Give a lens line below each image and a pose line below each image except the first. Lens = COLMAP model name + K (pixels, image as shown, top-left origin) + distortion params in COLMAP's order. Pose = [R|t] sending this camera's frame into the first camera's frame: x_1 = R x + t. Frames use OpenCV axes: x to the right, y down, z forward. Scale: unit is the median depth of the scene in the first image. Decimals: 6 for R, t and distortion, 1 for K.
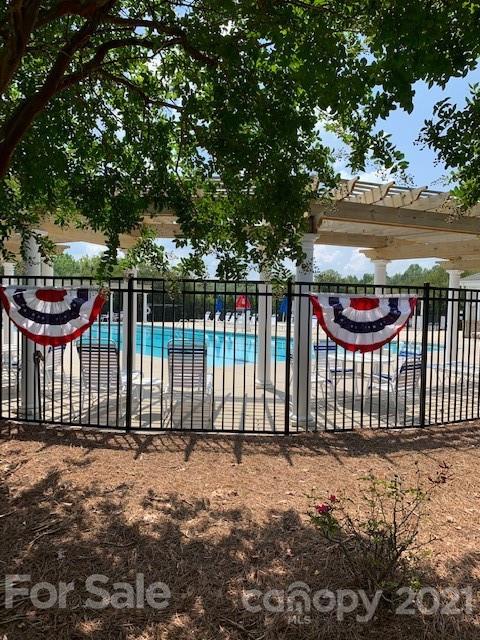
lens RADIAL K [[482.5, 0, 240.0], [0, 482.5, 320.0], [0, 0, 1]] dist [0.103511, -0.247977]
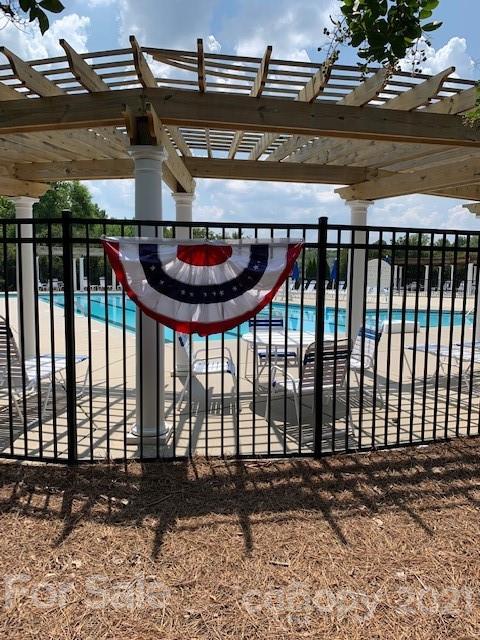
lens RADIAL K [[482.5, 0, 240.0], [0, 482.5, 320.0], [0, 0, 1]] dist [0.103511, -0.247977]
pose [[0.984144, 0.000941, -0.177367, 0.399293], [0.010282, 0.998002, 0.062345, 0.010244], [0.177071, -0.063181, 0.982168, 0.406693]]
